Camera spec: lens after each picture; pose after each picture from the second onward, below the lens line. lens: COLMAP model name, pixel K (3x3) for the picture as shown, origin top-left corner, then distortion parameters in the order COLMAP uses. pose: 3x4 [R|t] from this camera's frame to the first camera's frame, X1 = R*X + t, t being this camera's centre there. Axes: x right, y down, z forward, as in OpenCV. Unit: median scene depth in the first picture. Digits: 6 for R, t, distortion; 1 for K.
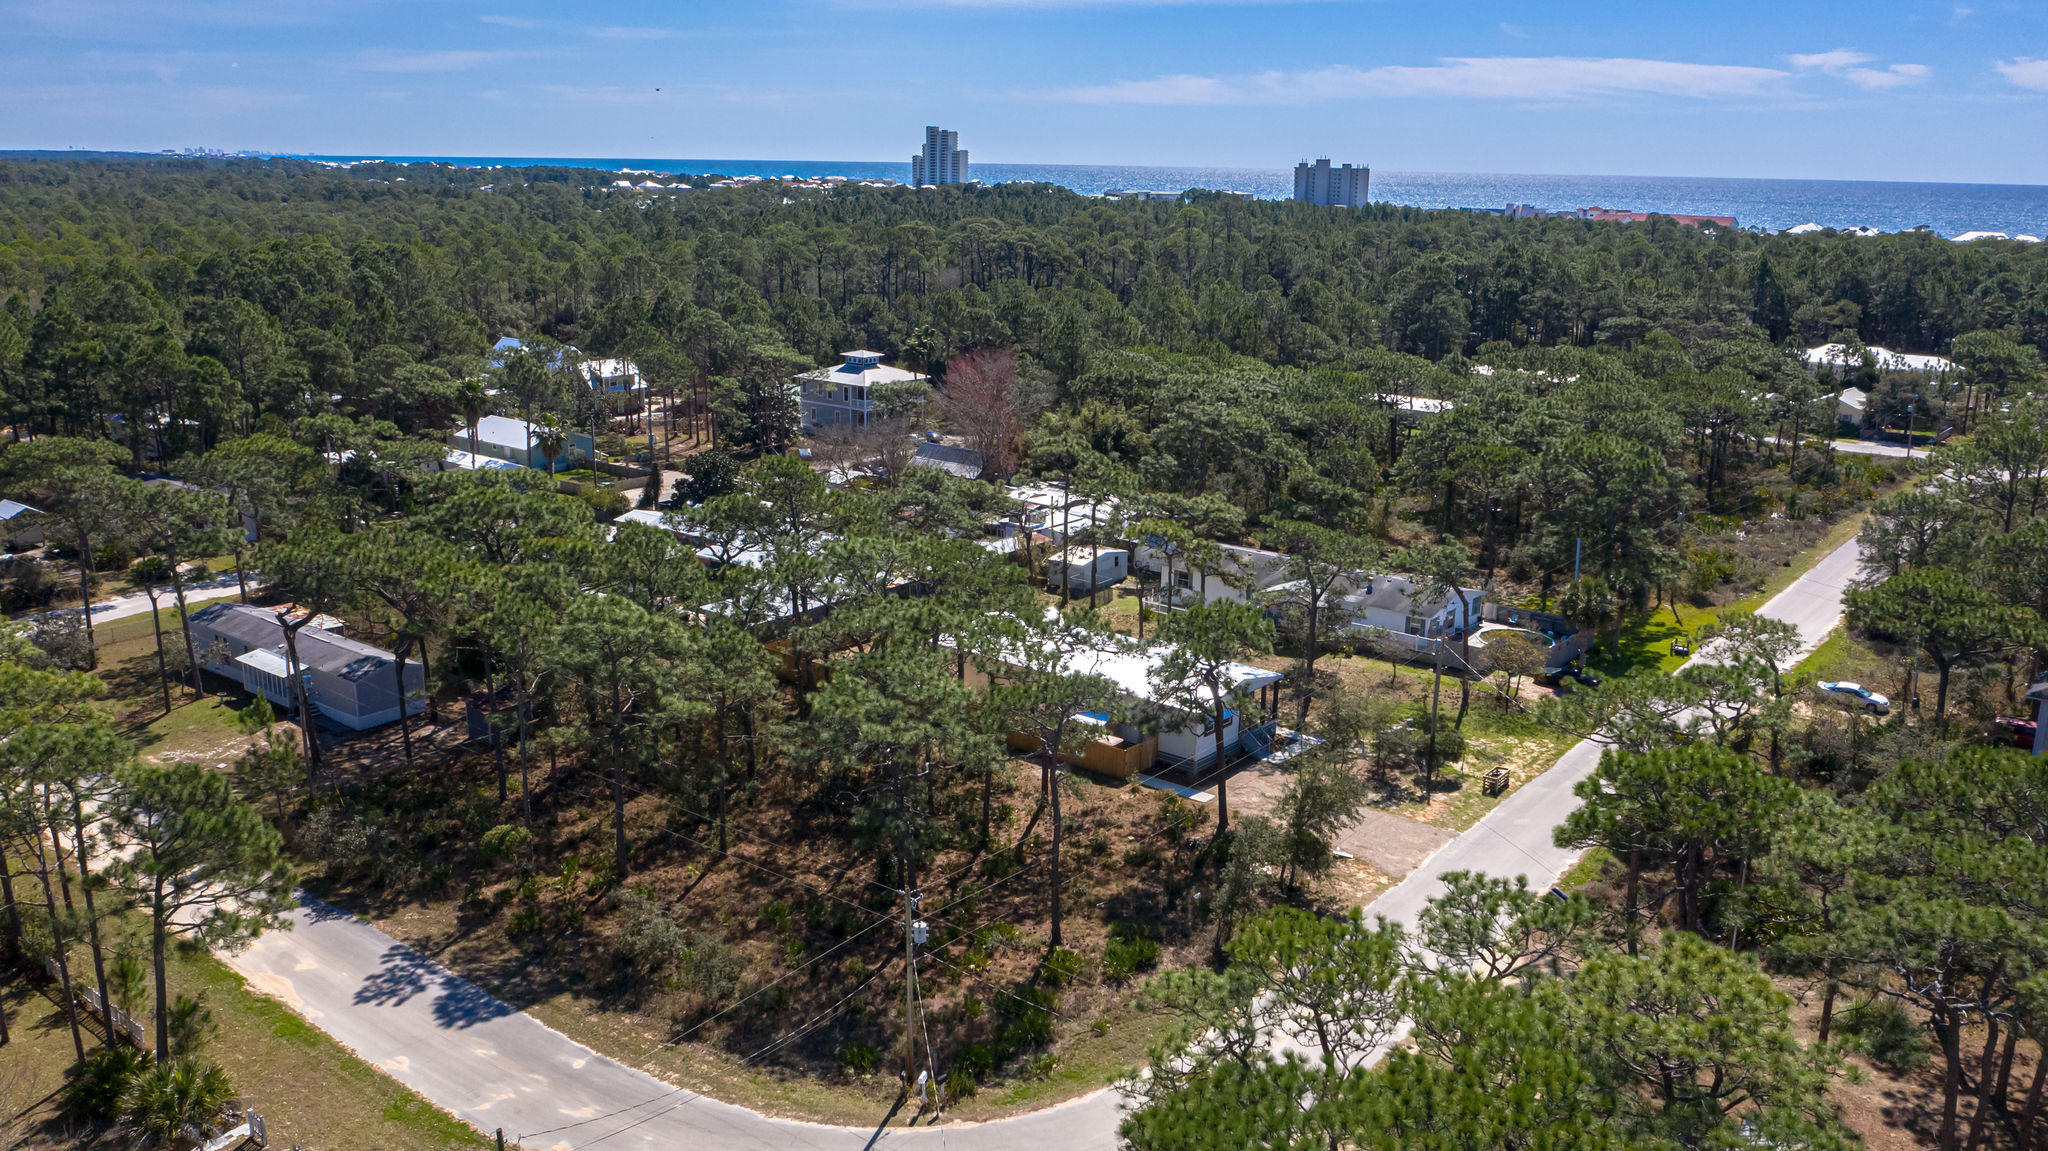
lens RADIAL K [[1603.4, 0, 1027.4], [0, 1603.4, 579.2], [0, 0, 1]] dist [-0.031487, 0.008767]
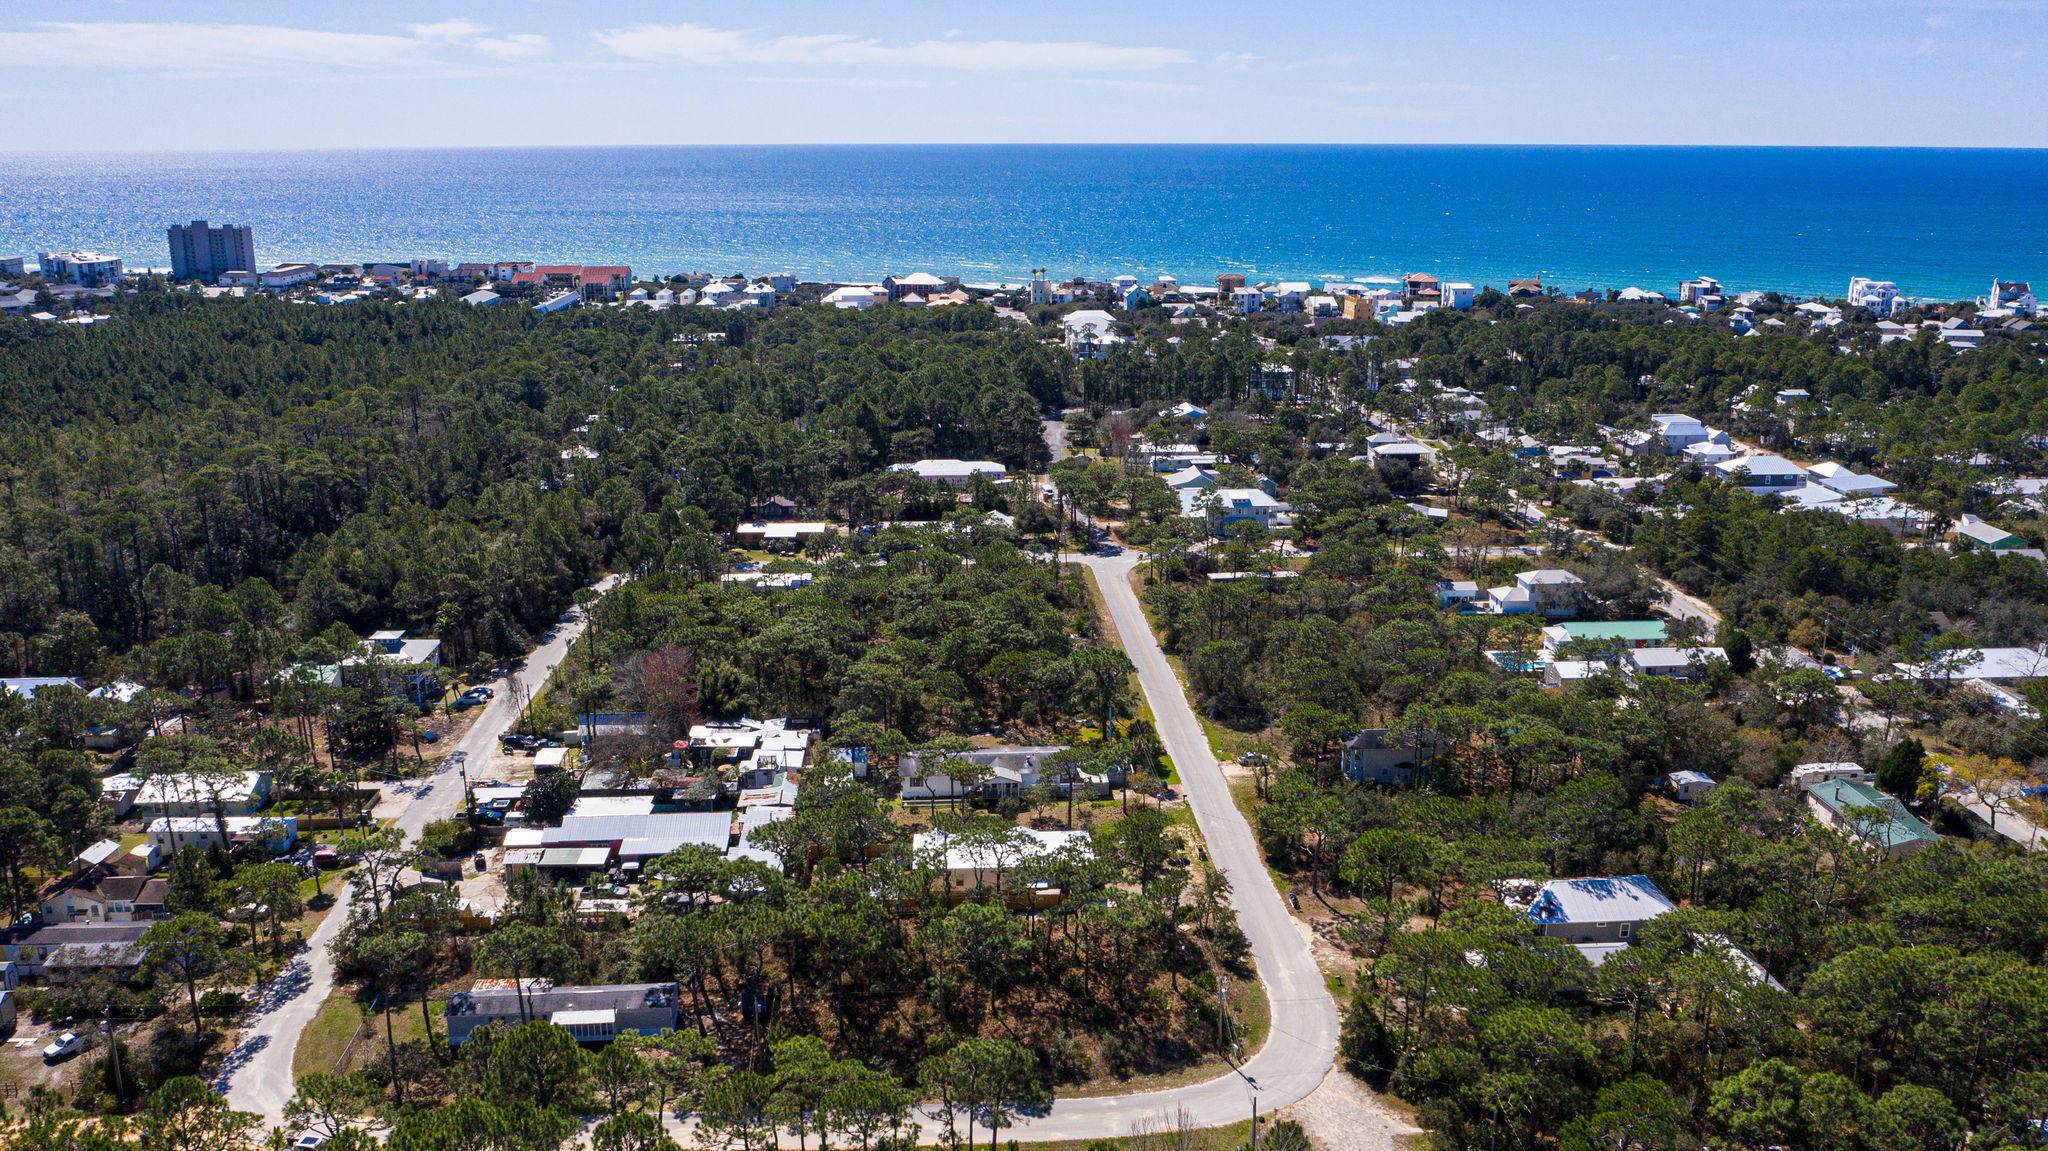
lens RADIAL K [[1603.4, 0, 1028.8], [0, 1603.4, 570.0], [0, 0, 1]] dist [-0.031487, 0.008767]
pose [[0.740100, -0.190848, 0.644848, -0.103752], [0.182900, 0.979865, 0.080083, -0.040080], [-0.647147, 0.058673, 0.760104, -0.044346]]
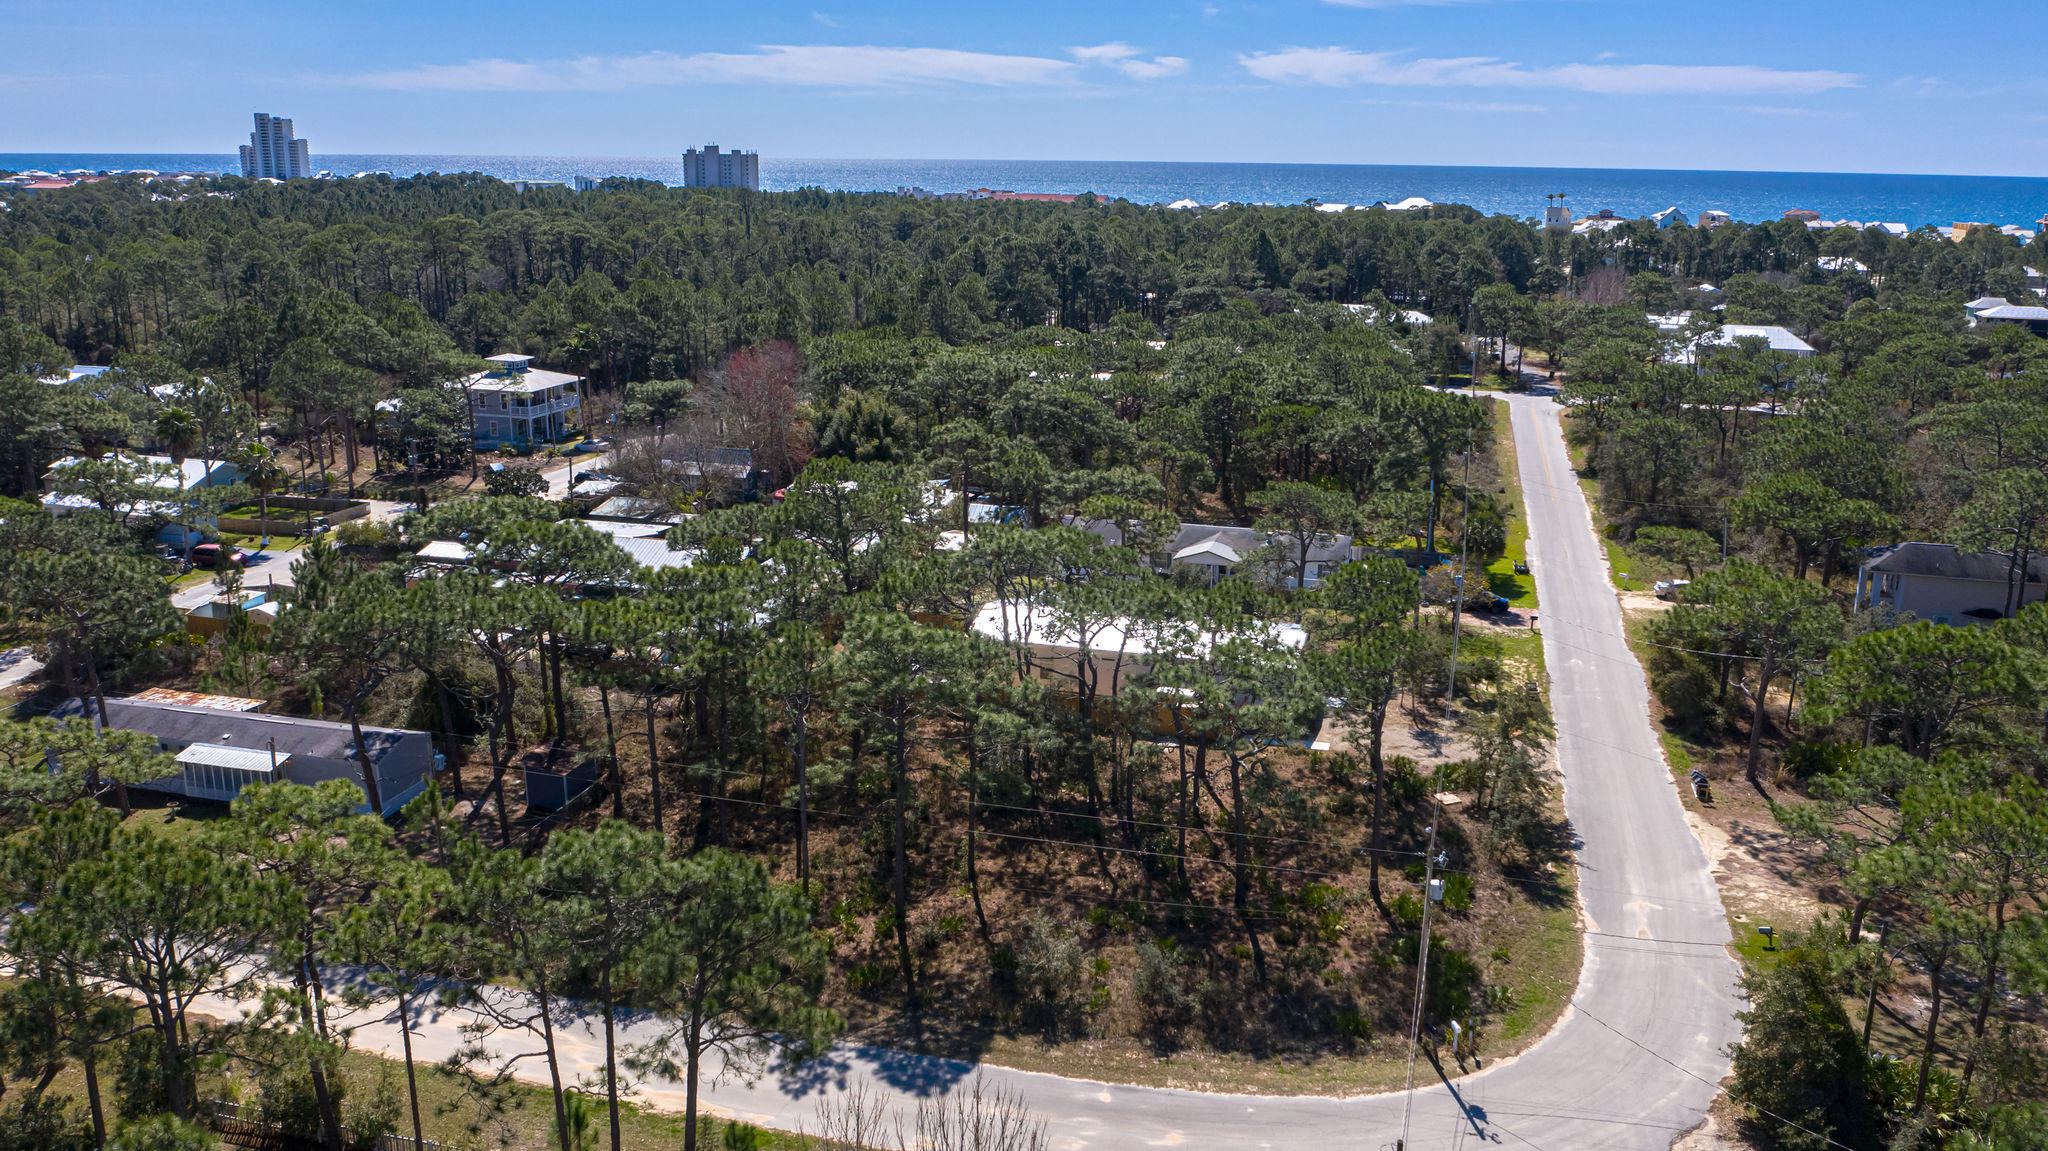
lens RADIAL K [[1603.4, 0, 1026.5], [0, 1603.4, 571.4], [0, 0, 1]] dist [-0.031487, 0.008767]
pose [[0.919638, -0.103260, 0.378949, -0.039049], [0.102068, 0.994505, 0.023292, -0.001954], [-0.379272, 0.017259, 0.925124, 0.008236]]
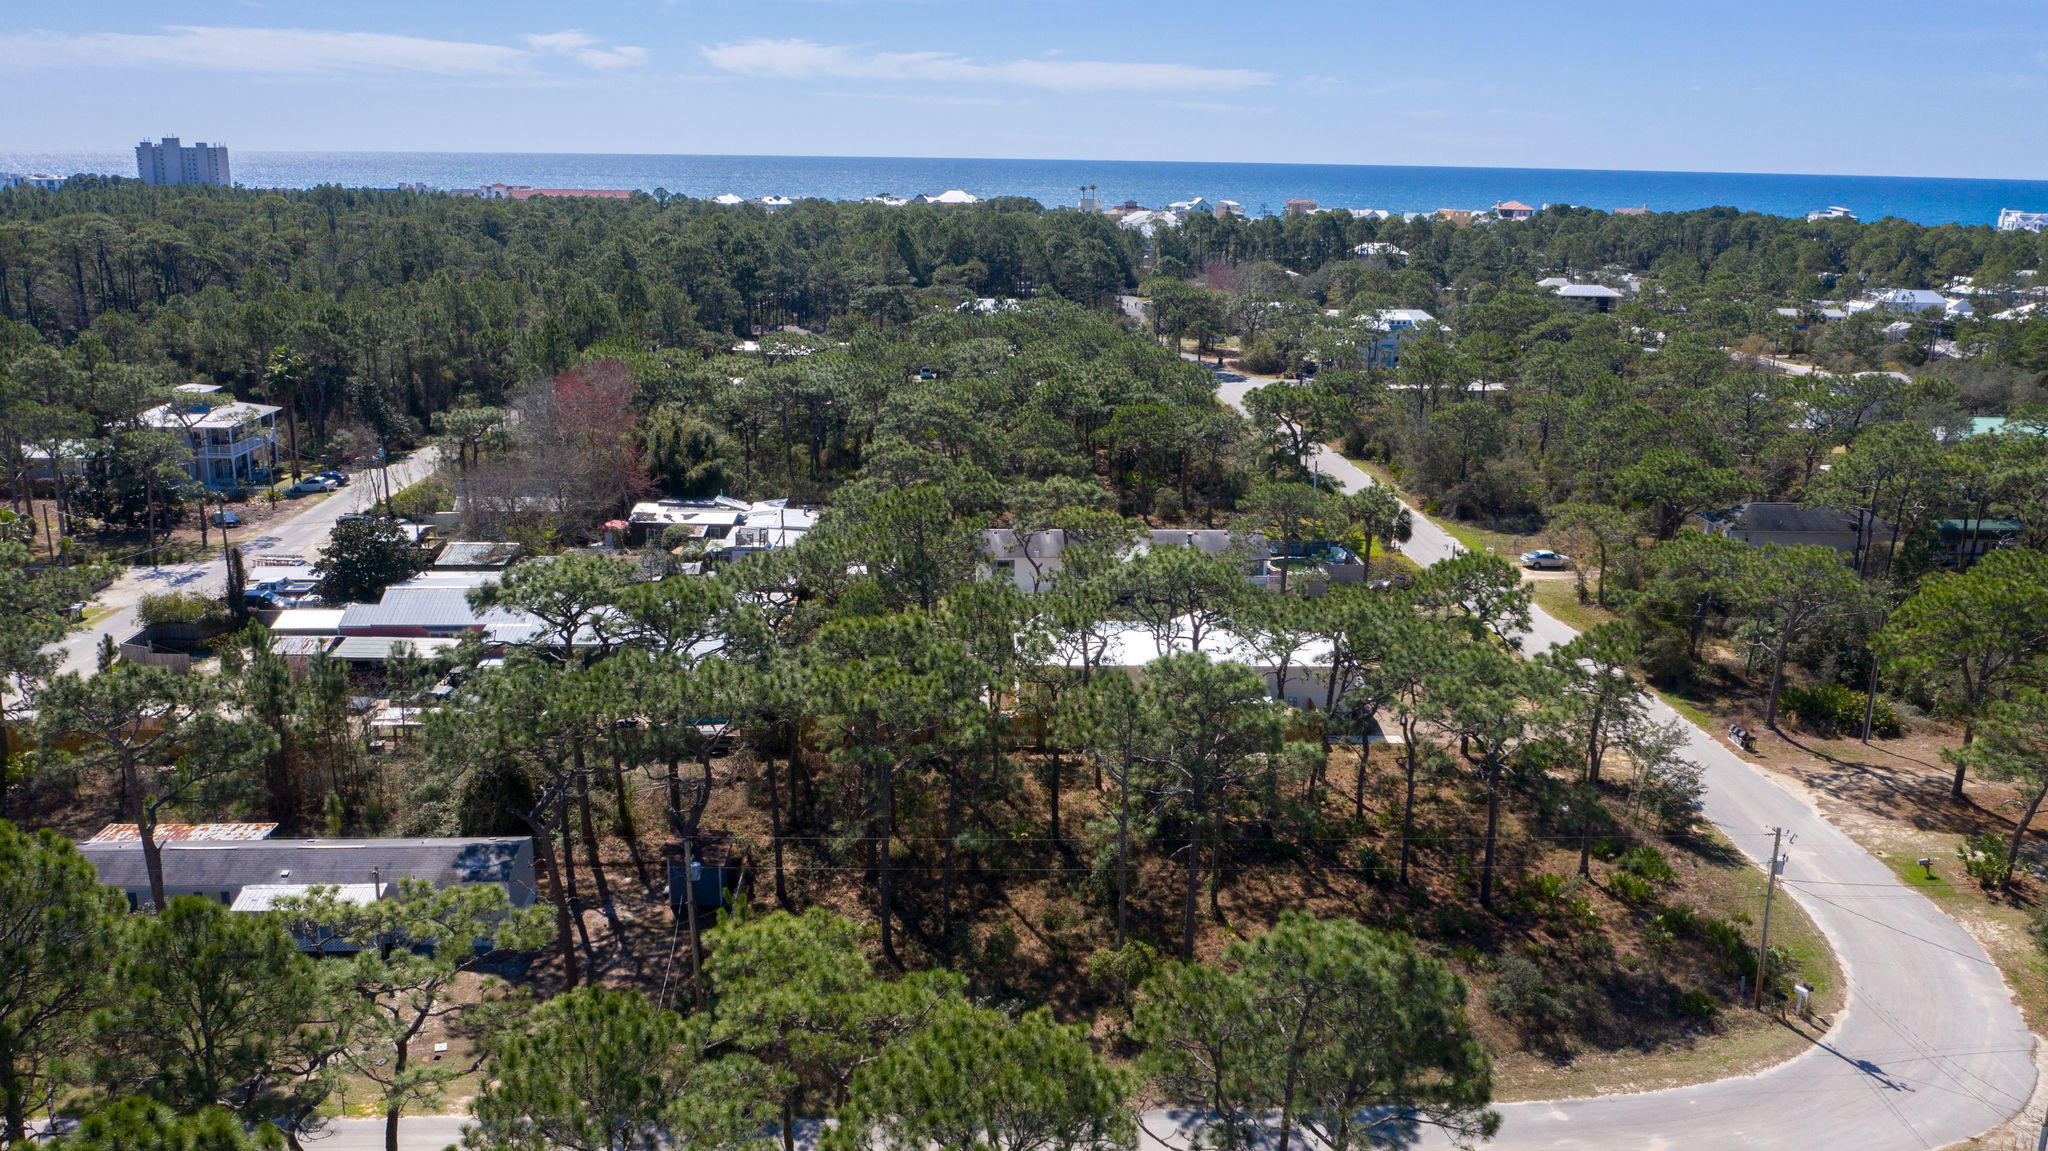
lens RADIAL K [[1603.4, 0, 1025.0], [0, 1603.4, 575.1], [0, 0, 1]] dist [-0.031487, 0.008767]
pose [[0.750136, -0.171376, 0.638691, -0.064014], [0.163852, 0.983886, 0.071558, -0.007825], [-0.640663, 0.050973, 0.766129, 0.027943]]
